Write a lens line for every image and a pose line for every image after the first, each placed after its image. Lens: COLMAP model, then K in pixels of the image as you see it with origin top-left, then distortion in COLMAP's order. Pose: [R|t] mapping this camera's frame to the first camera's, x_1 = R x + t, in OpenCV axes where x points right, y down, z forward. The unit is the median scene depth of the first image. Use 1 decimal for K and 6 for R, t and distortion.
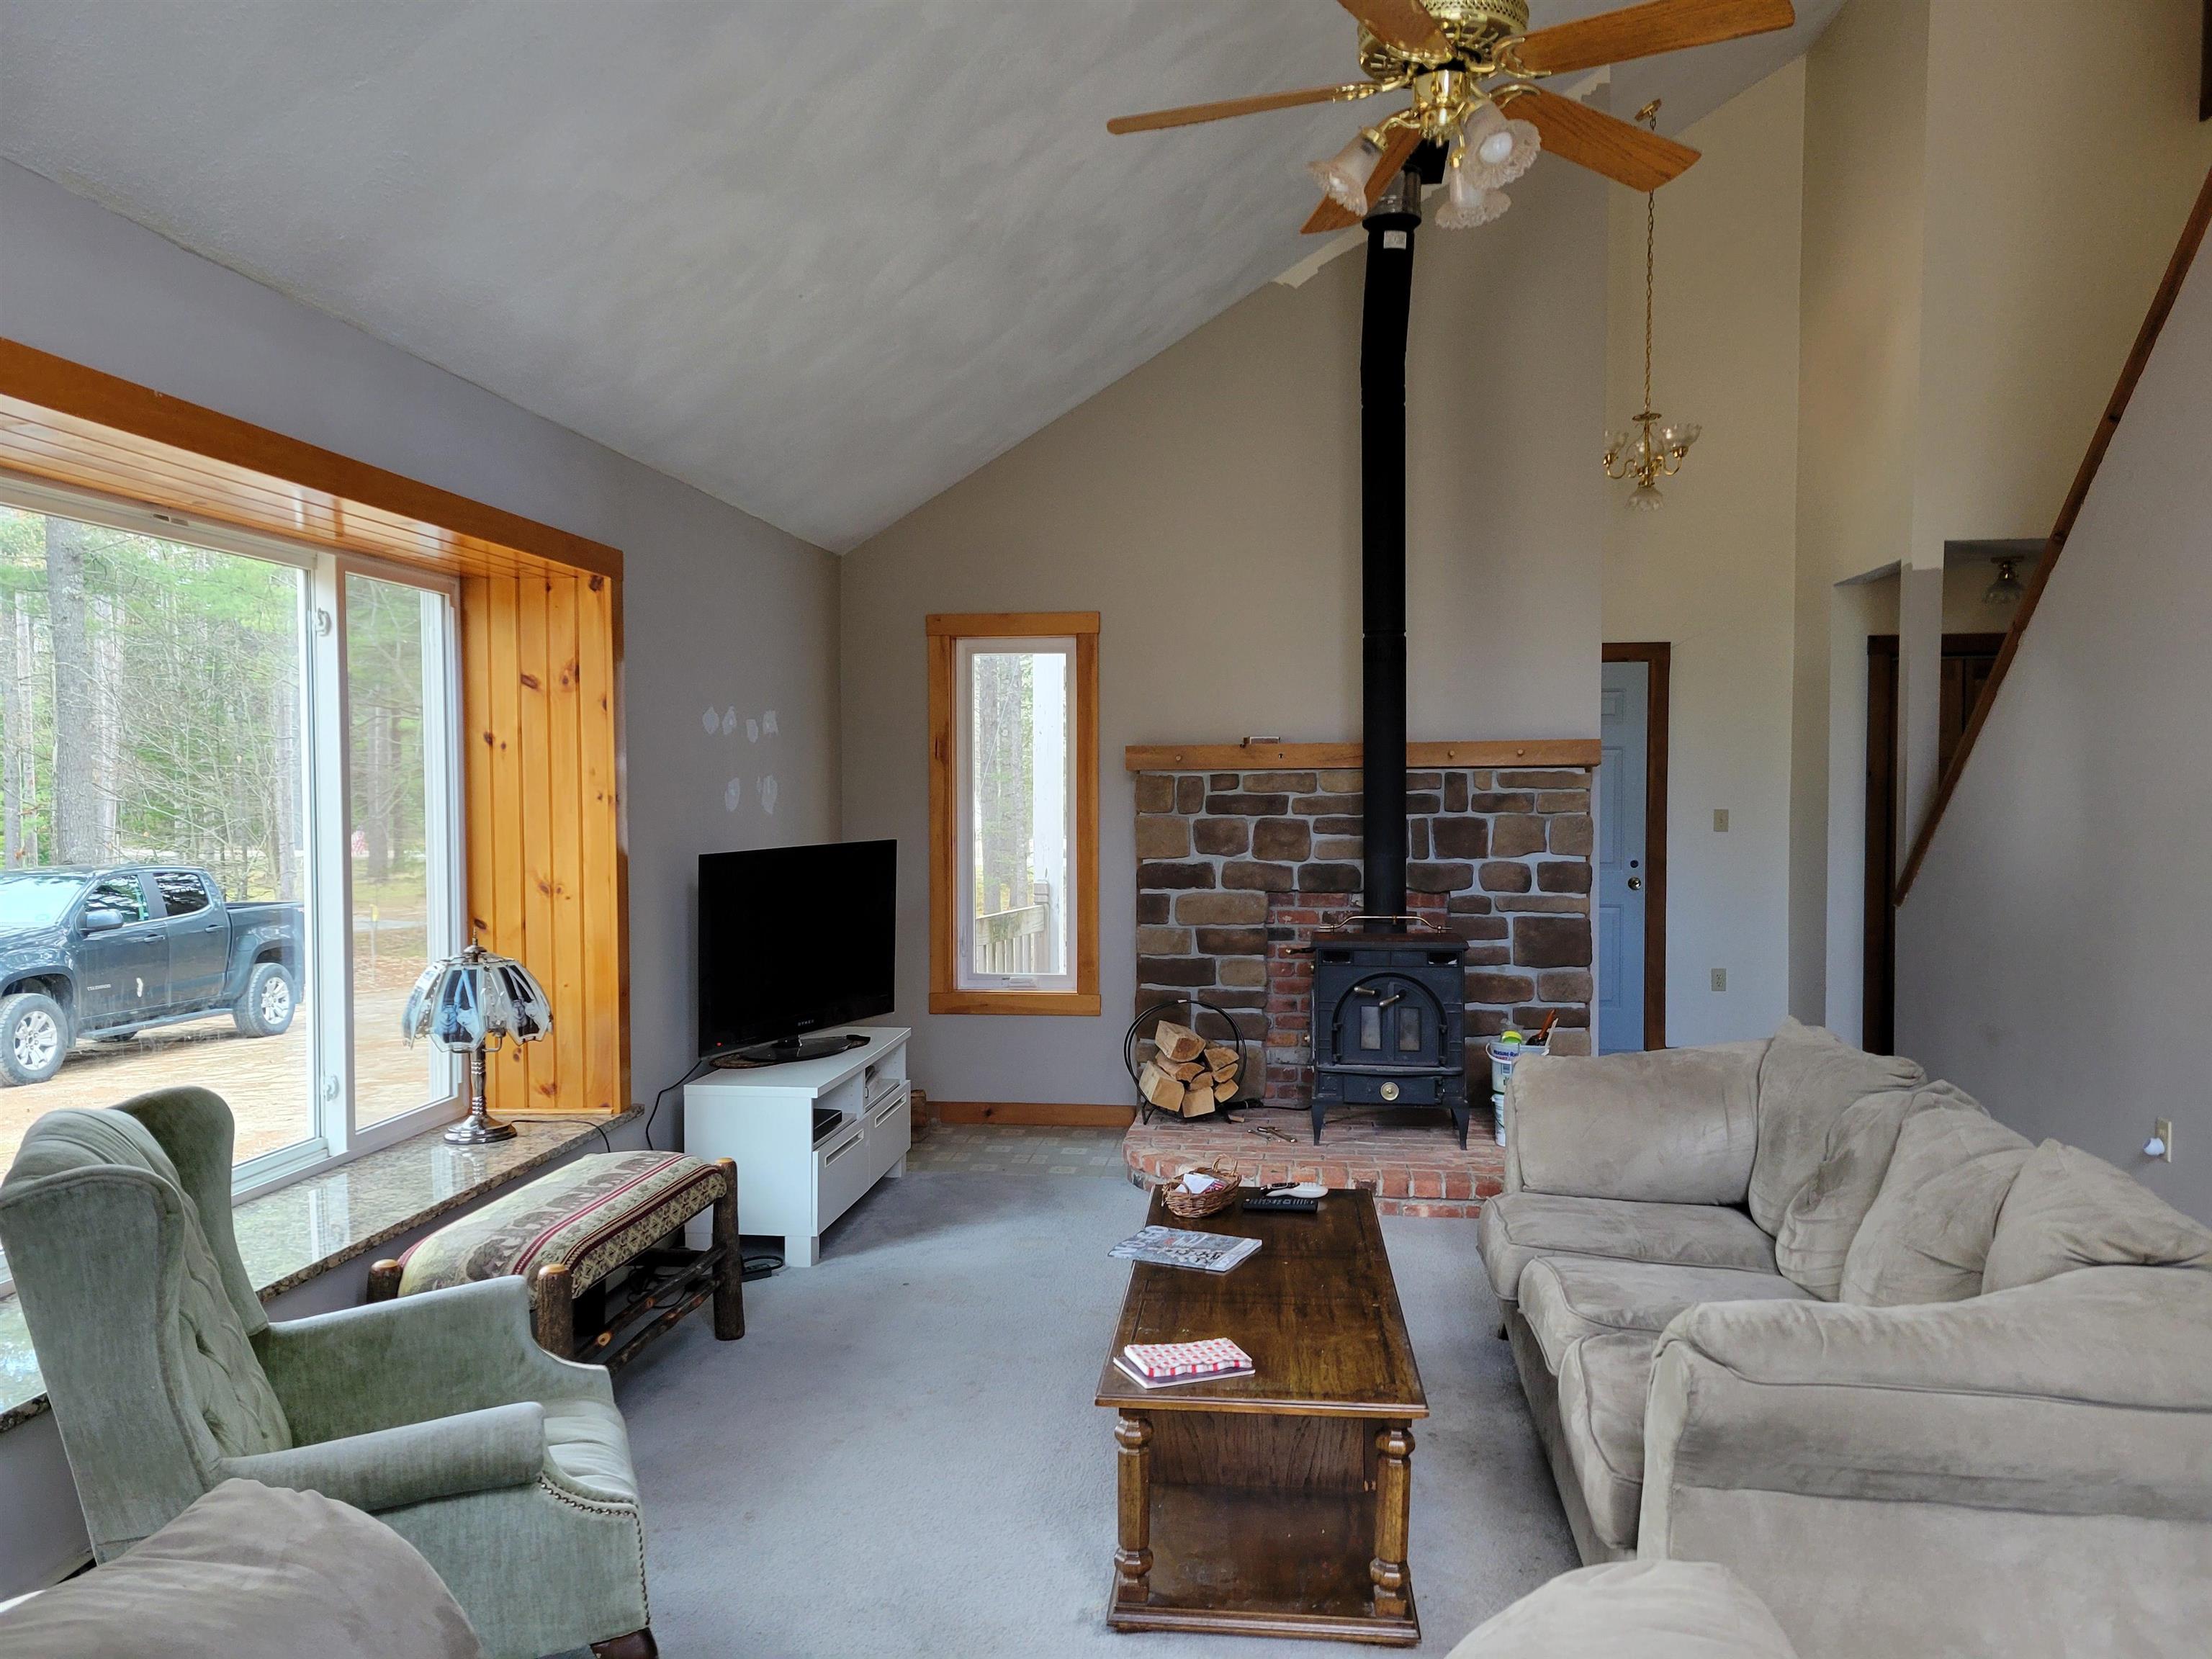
lens RADIAL K [[1641.1, 0, 1093.6], [0, 1641.1, 817.4], [0, 0, 1]] dist [0.057299, -0.000782]
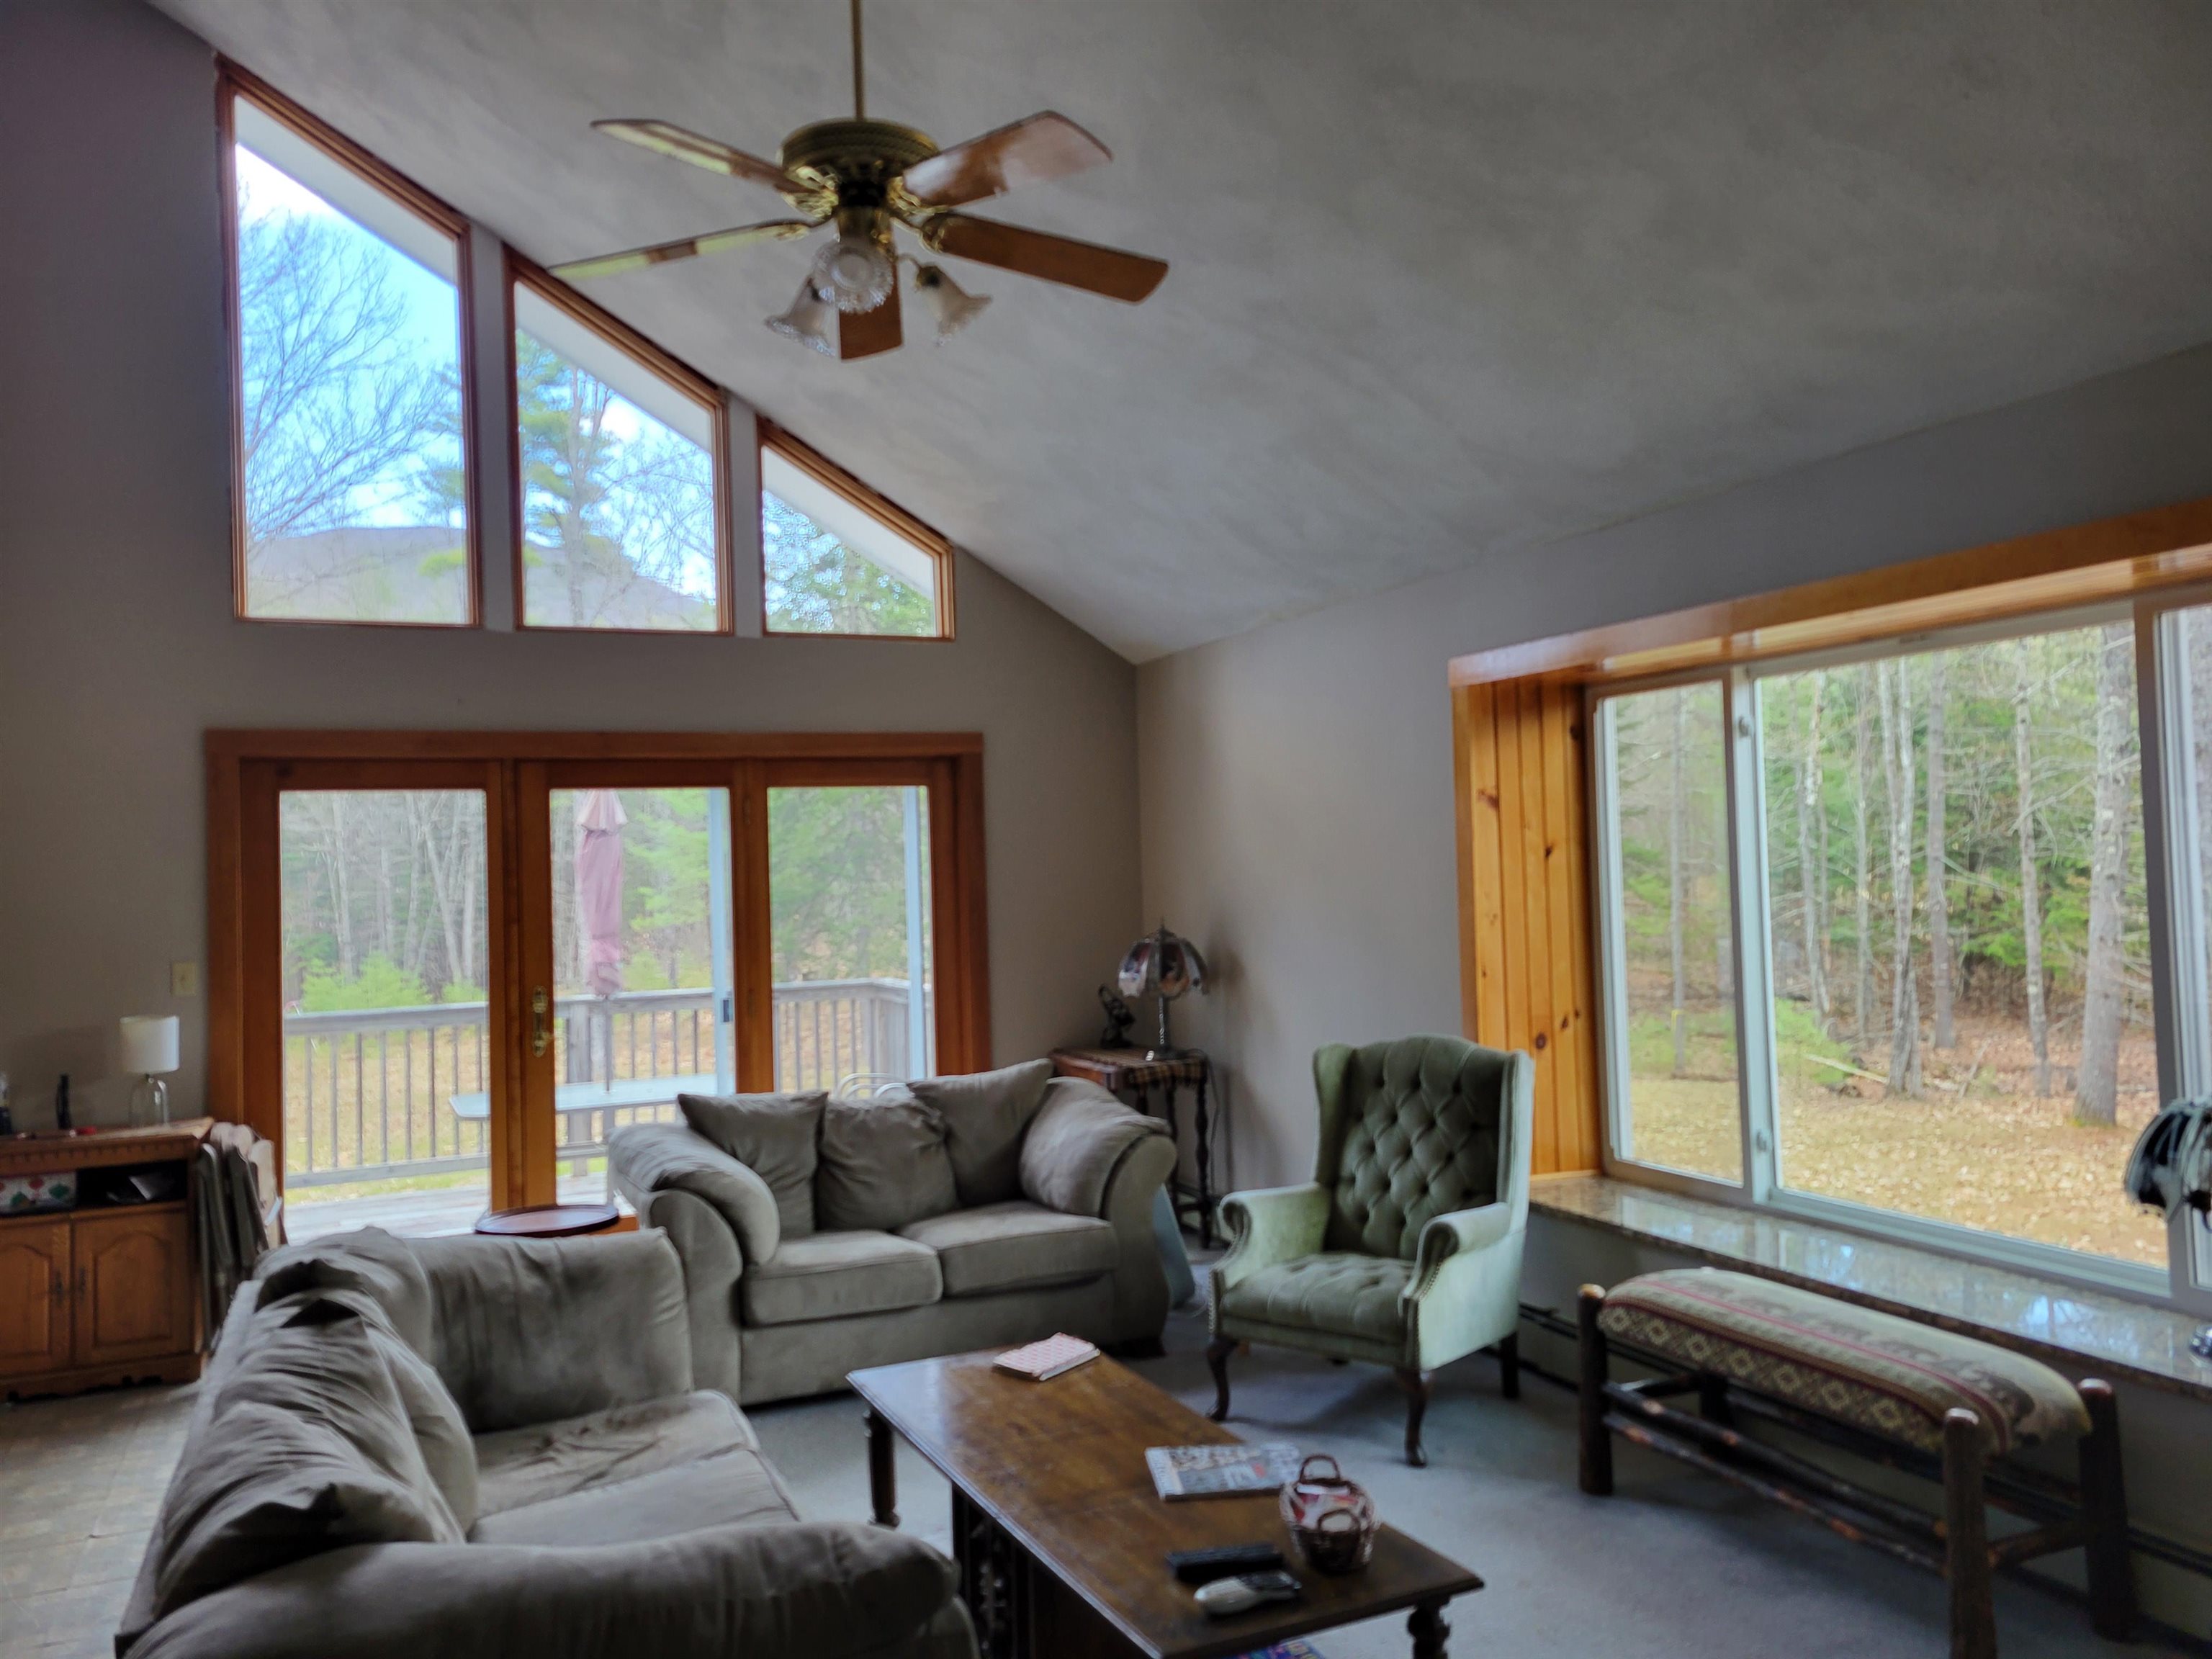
lens RADIAL K [[1641.1, 0, 1093.6], [0, 1641.1, 817.4], [0, 0, 1]] dist [0.057299, -0.000782]
pose [[-0.862796, -0.004148, -0.505536, 0.514289], [0.012669, 0.999475, -0.029824, -0.033925], [0.505394, -0.032136, -0.862290, 1.641163]]
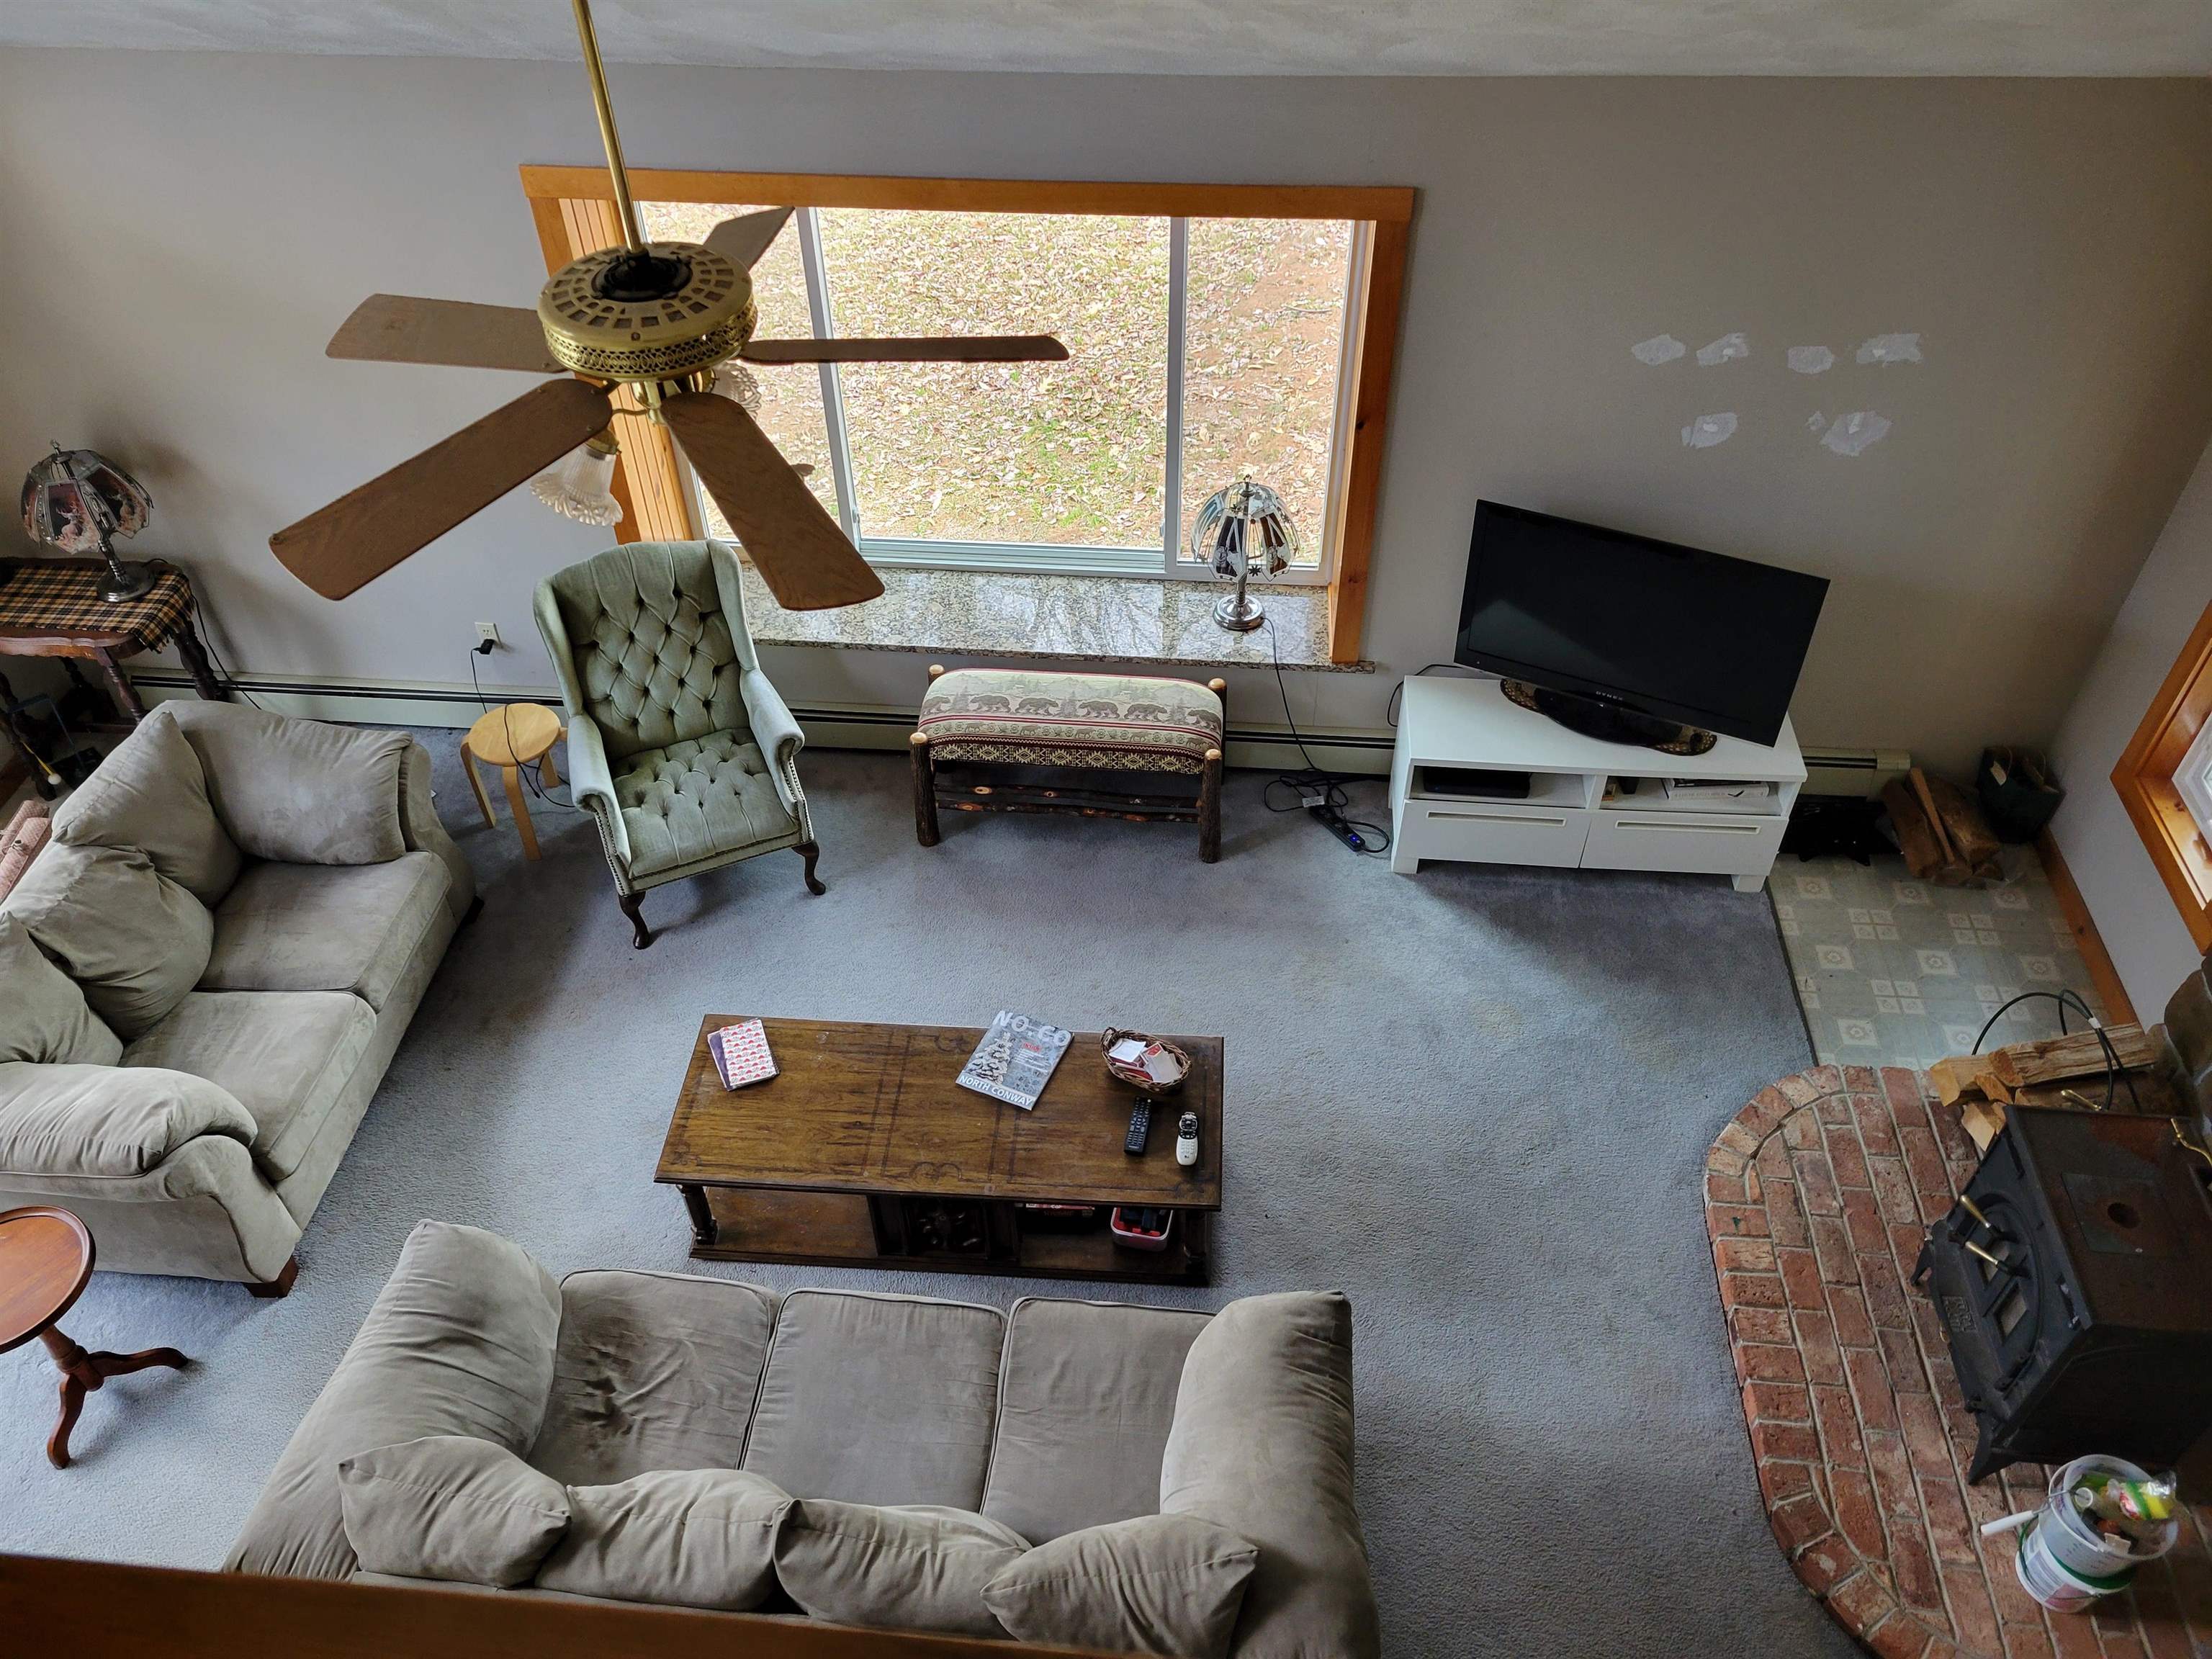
lens RADIAL K [[1641.1, 0, 1093.6], [0, 1641.1, 817.4], [0, 0, 1]] dist [0.057299, -0.000782]
pose [[0.010004, 0.675315, -0.737461, 0.815185], [0.006820, 0.737435, 0.675384, -0.675112], [0.999927, -0.011786, 0.002772, 1.036682]]
